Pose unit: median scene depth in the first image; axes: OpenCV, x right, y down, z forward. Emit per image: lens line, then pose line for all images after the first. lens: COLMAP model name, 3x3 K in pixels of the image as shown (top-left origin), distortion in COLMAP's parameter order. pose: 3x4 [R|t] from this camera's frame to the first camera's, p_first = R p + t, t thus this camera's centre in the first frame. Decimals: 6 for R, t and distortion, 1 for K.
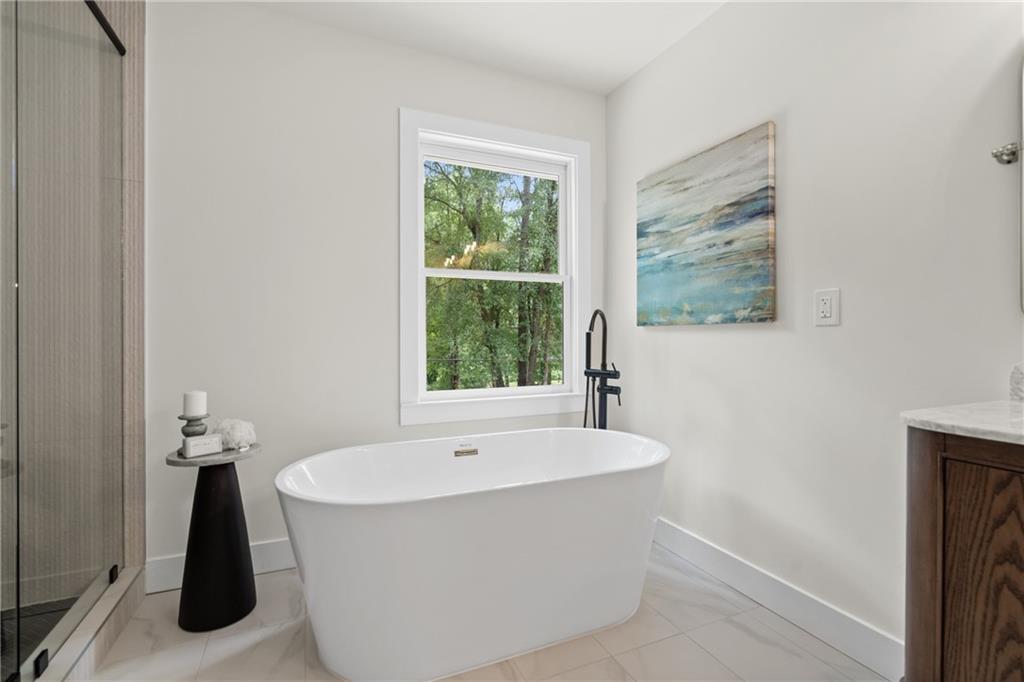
lens RADIAL K [[464.9, 0, 512.0], [0, 464.9, 341.0], [0, 0, 1]] dist [-0.001971, 0.000436]
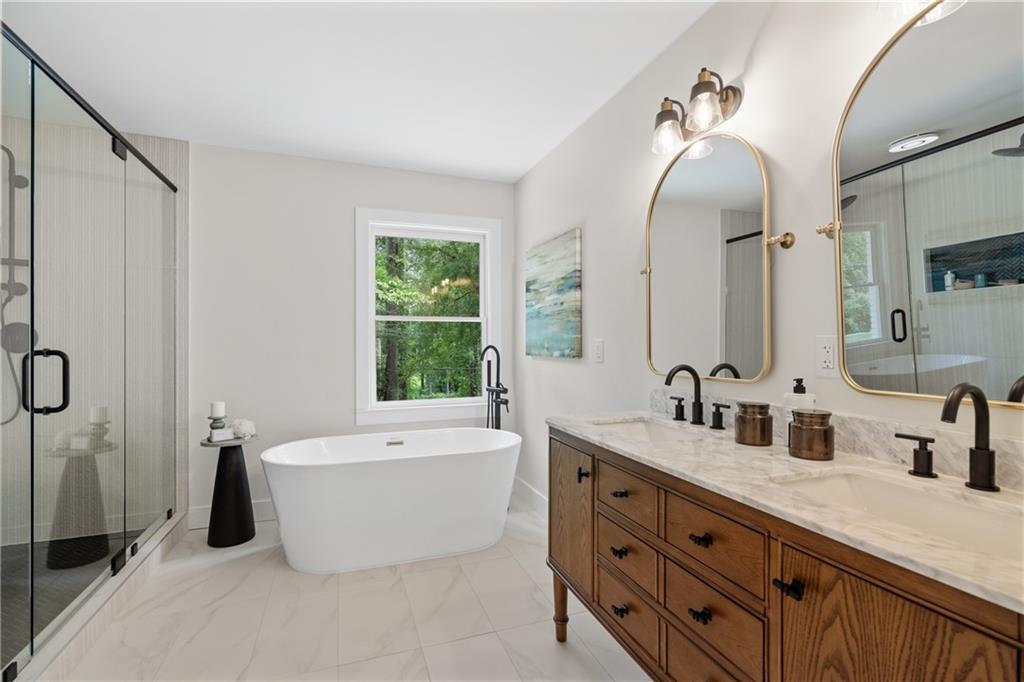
lens RADIAL K [[469.4, 0, 512.4], [0, 469.4, 345.4], [0, 0, 1]] dist [0.001565, 0.000176]
pose [[0.997806, -0.002582, -0.066161, 0.418897], [0.002186, 0.999979, -0.006064, -0.070401], [0.066176, 0.005906, 0.997791, -0.527863]]
